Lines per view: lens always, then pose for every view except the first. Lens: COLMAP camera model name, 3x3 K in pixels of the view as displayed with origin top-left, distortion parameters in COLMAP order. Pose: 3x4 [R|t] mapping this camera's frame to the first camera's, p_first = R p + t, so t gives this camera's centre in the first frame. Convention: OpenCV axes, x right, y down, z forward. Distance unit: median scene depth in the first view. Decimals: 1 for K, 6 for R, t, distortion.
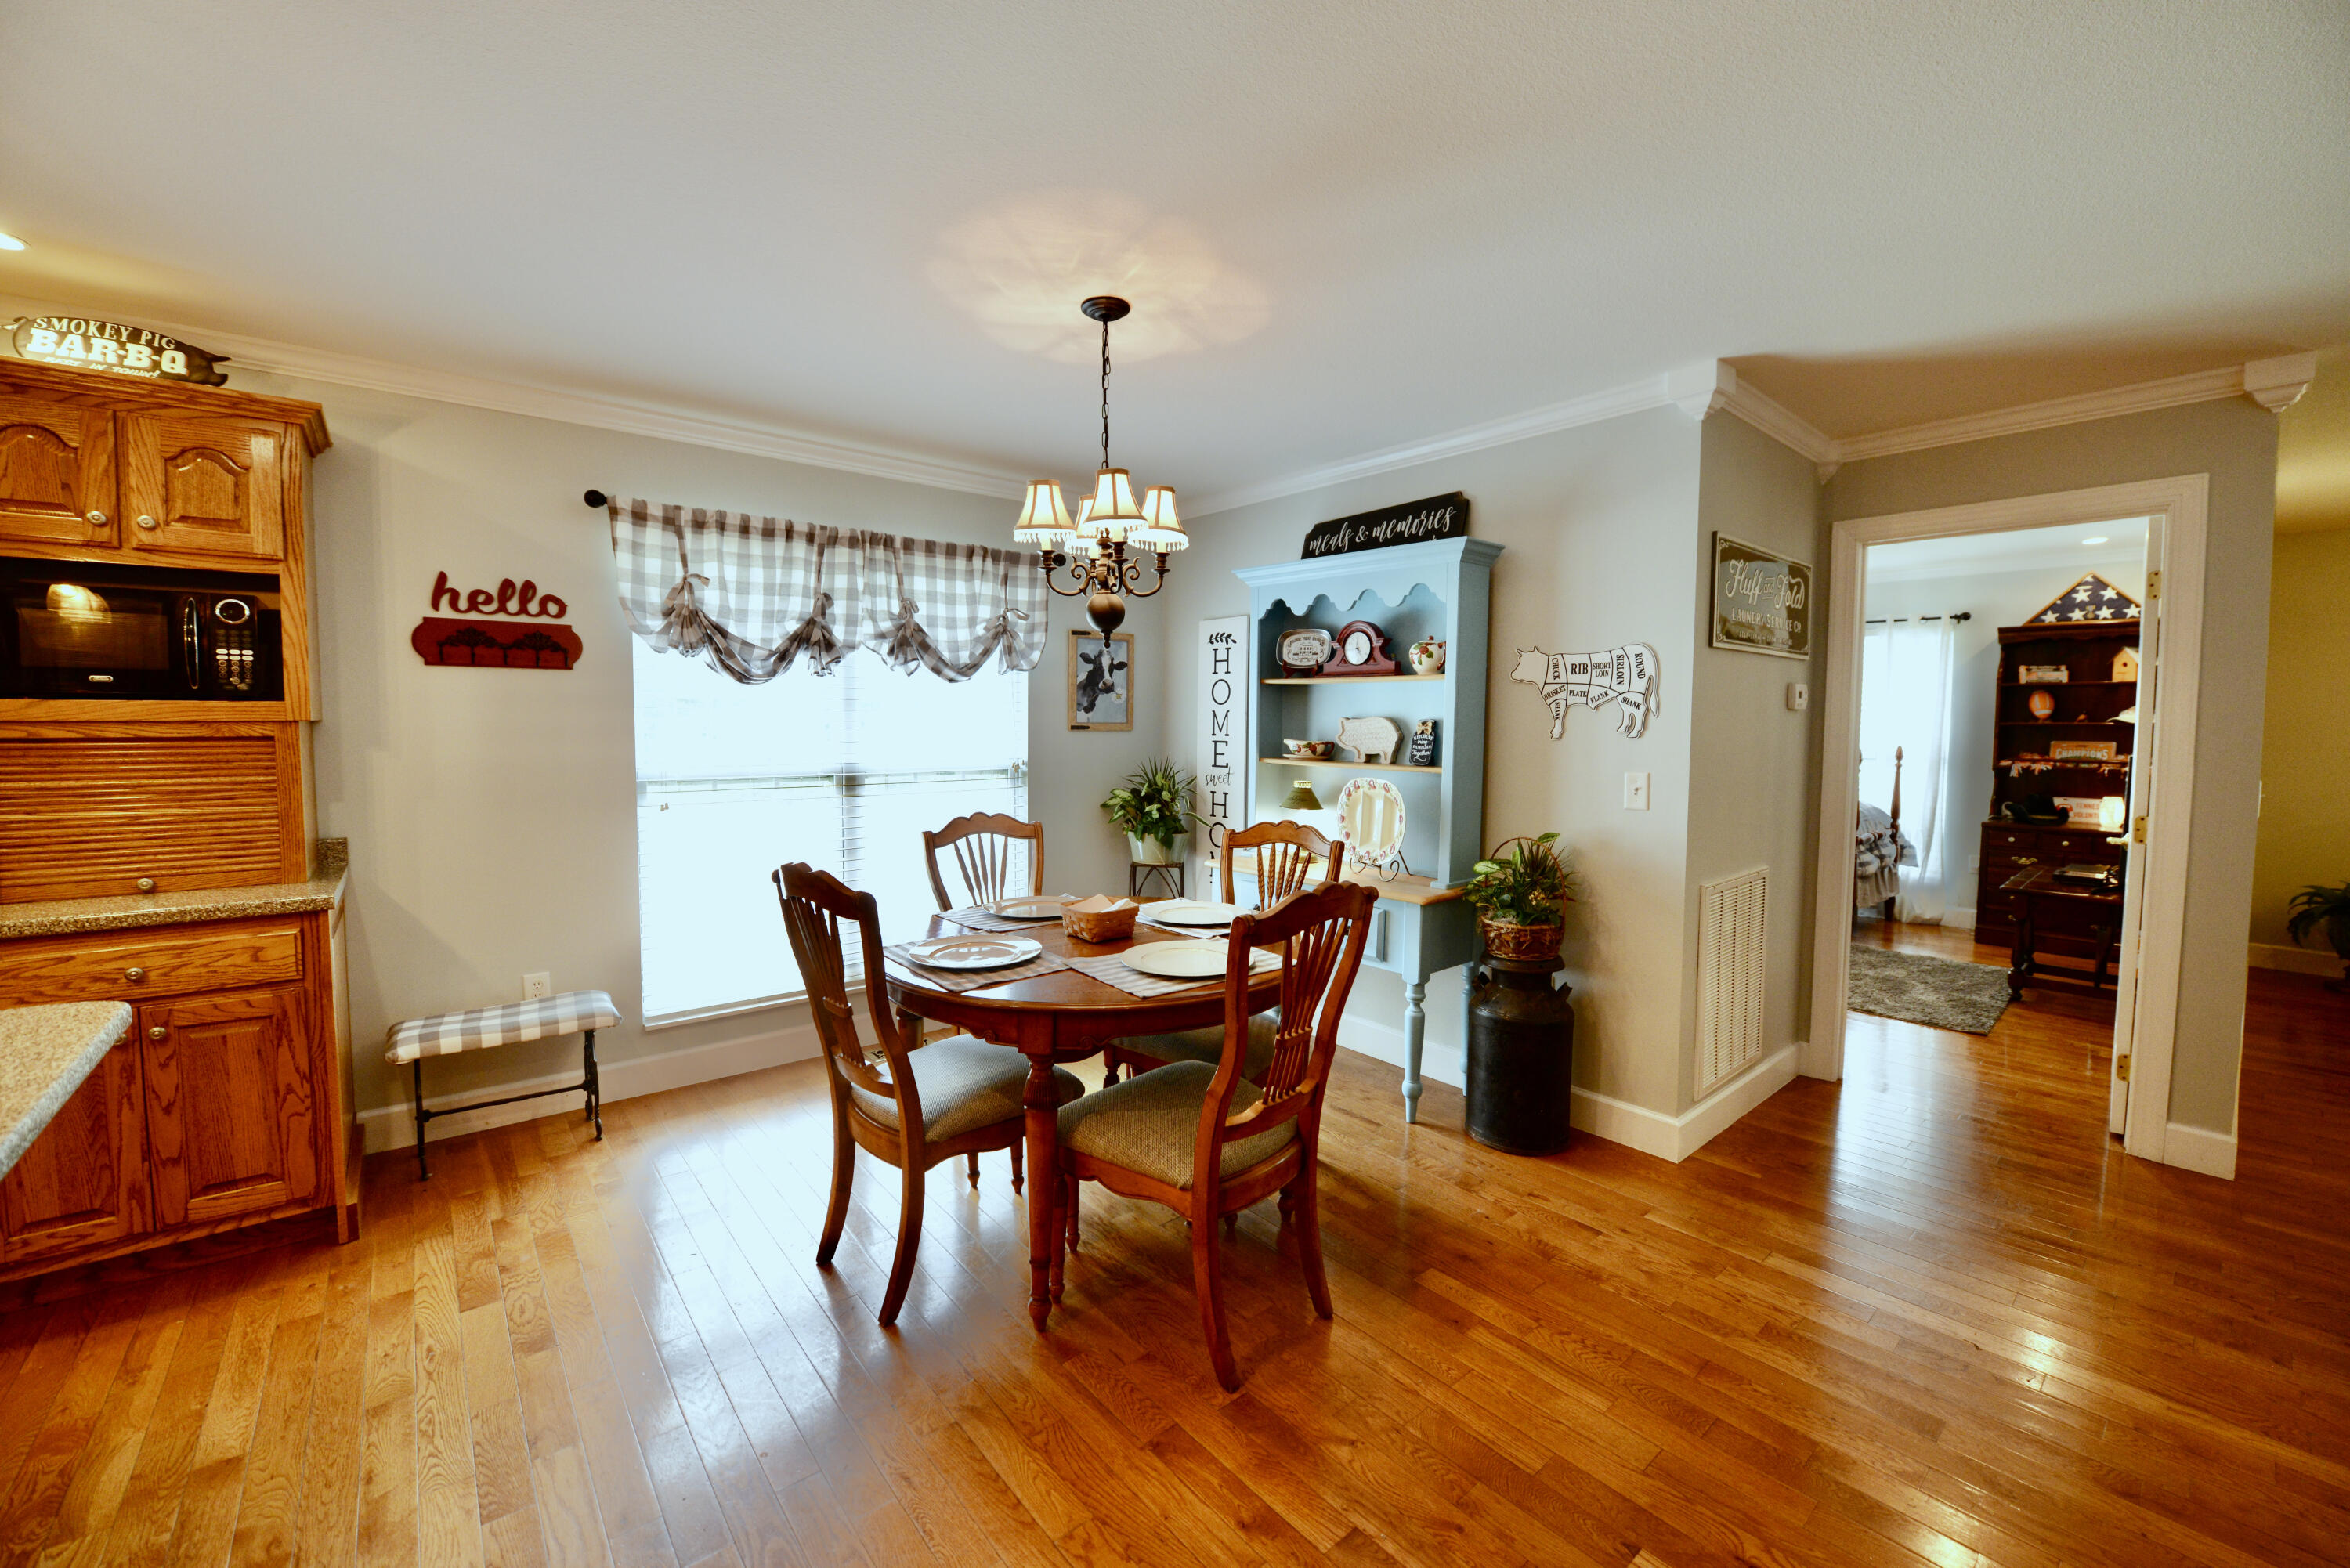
lens RADIAL K [[929.9, 0, 1184.4], [0, 929.9, 768.0], [0, 0, 1]] dist [-0.019577, -0.000374]
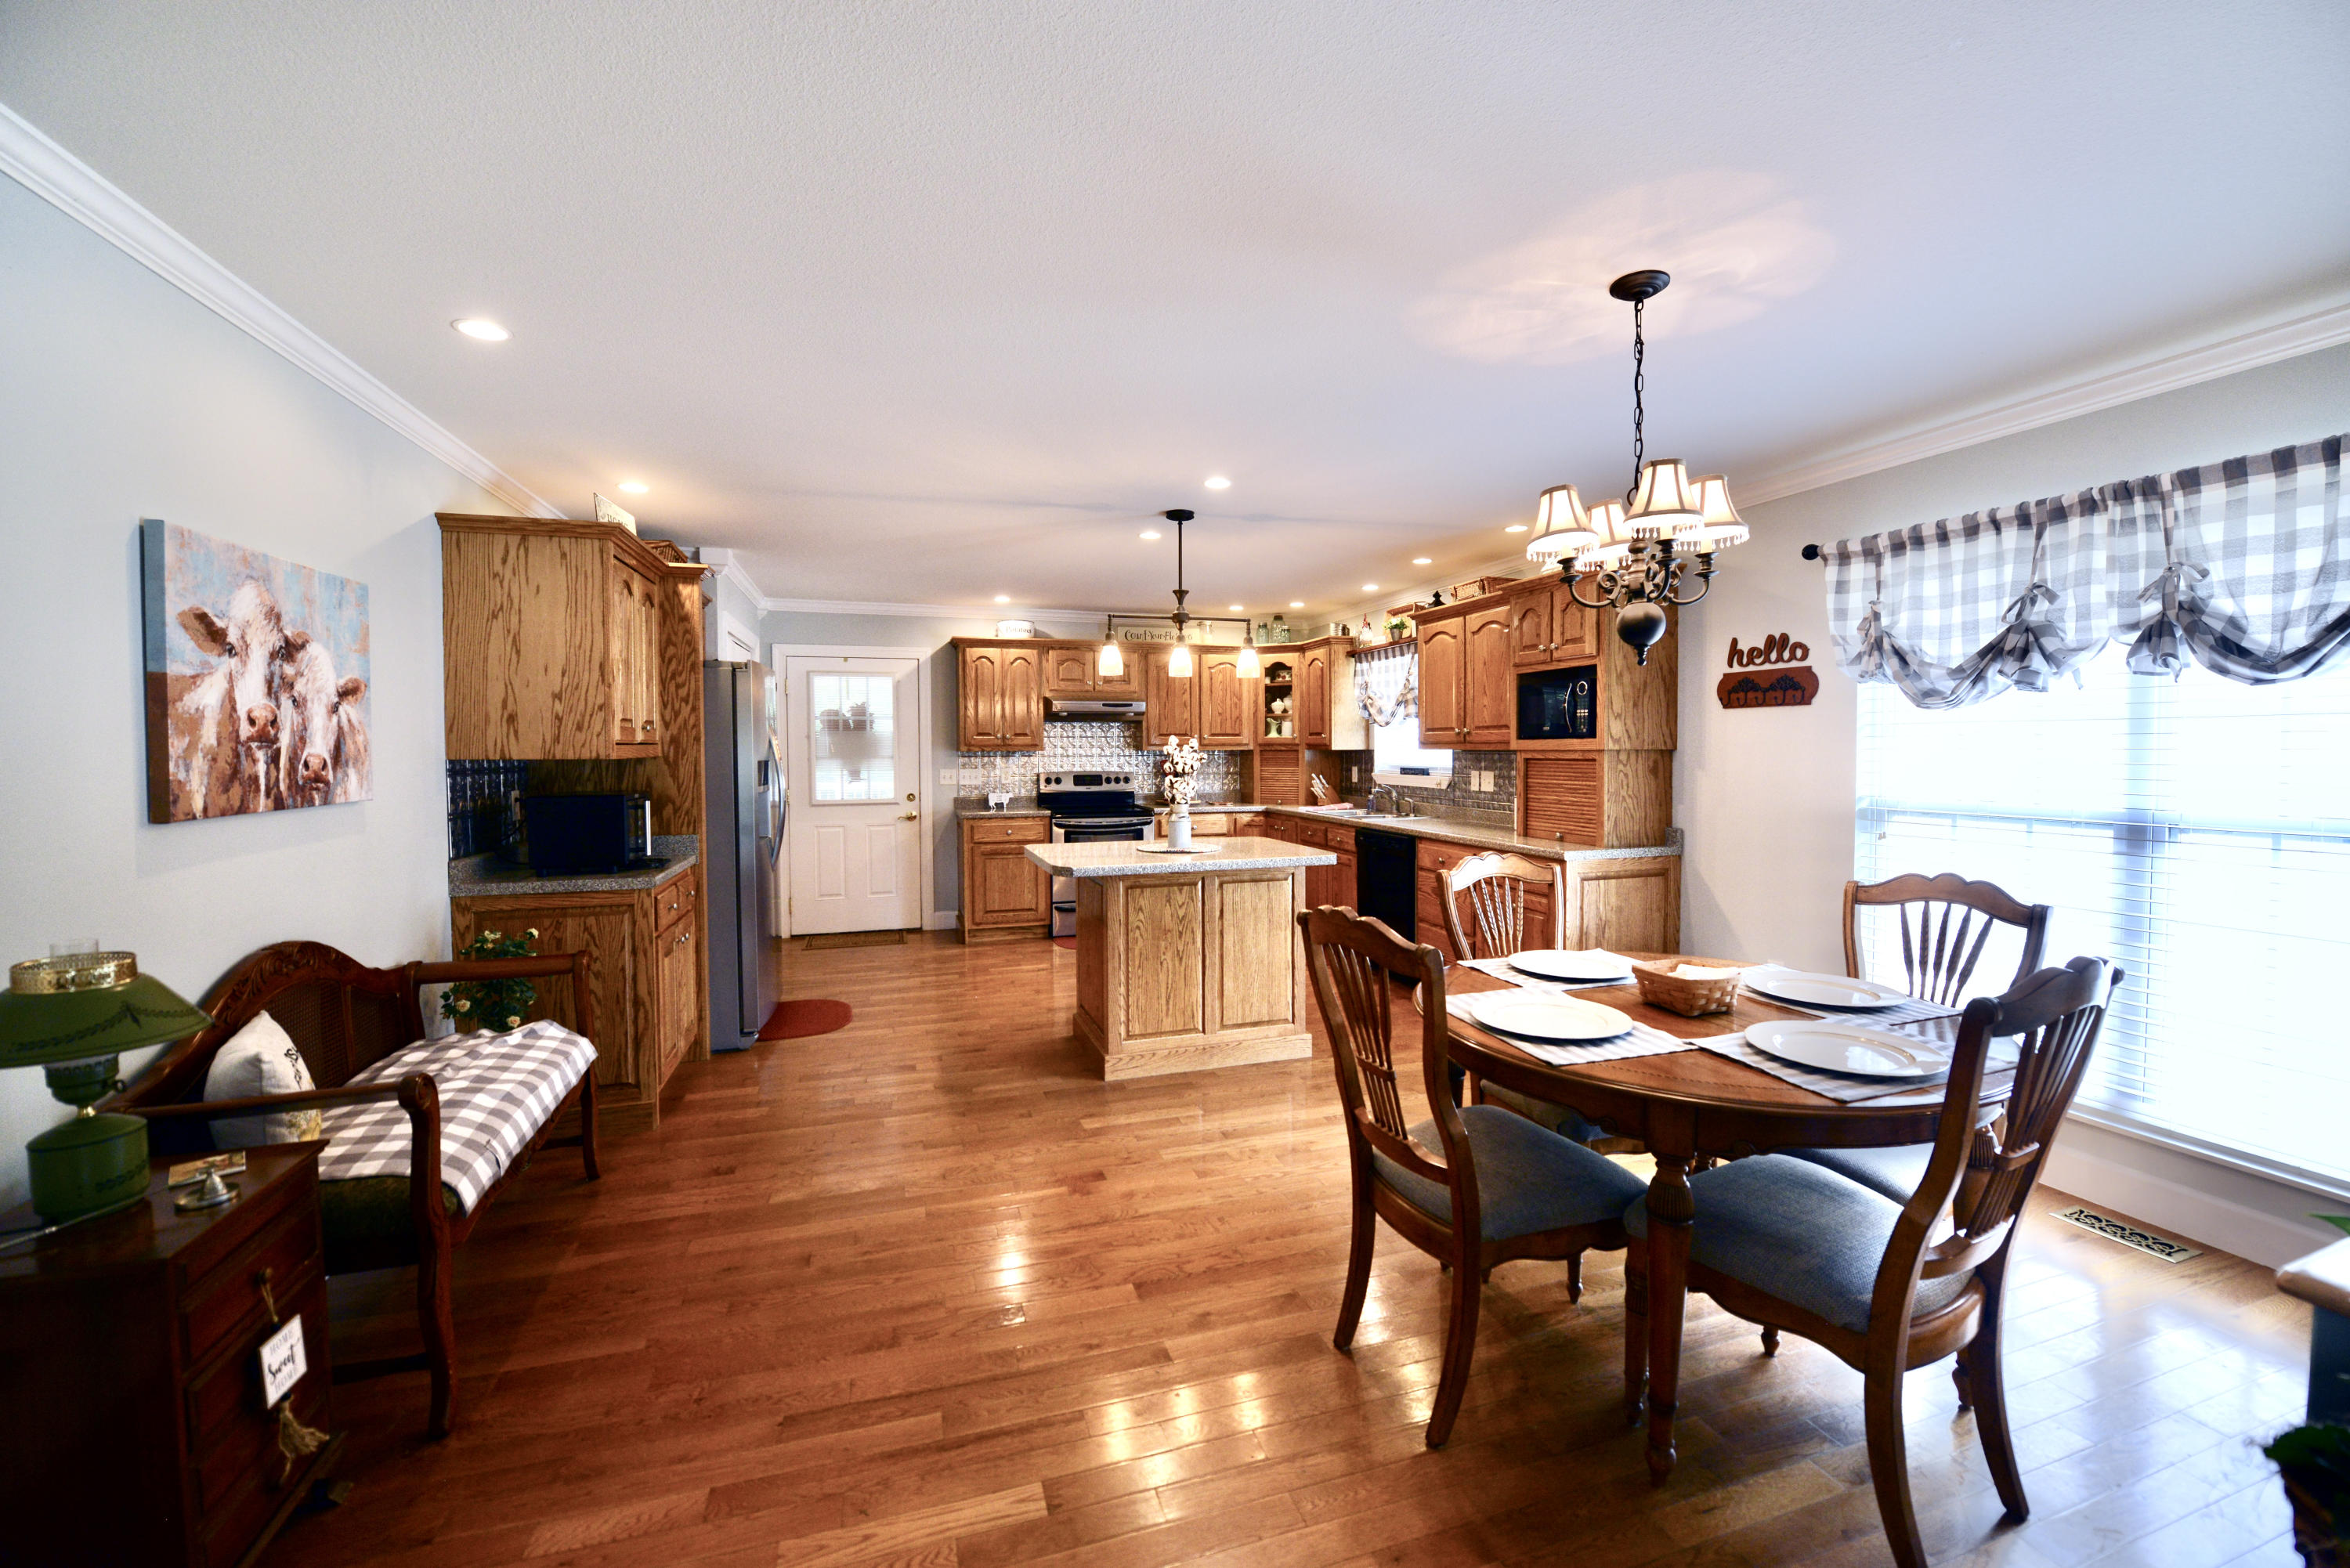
lens RADIAL K [[929.9, 0, 1184.4], [0, 929.9, 768.0], [0, 0, 1]] dist [-0.019577, -0.000374]
pose [[-0.380047, 0.015486, -0.924838, 0.660401], [-0.044298, 0.998408, 0.034922, -0.032857], [0.923906, 0.054241, -0.378756, 0.696605]]
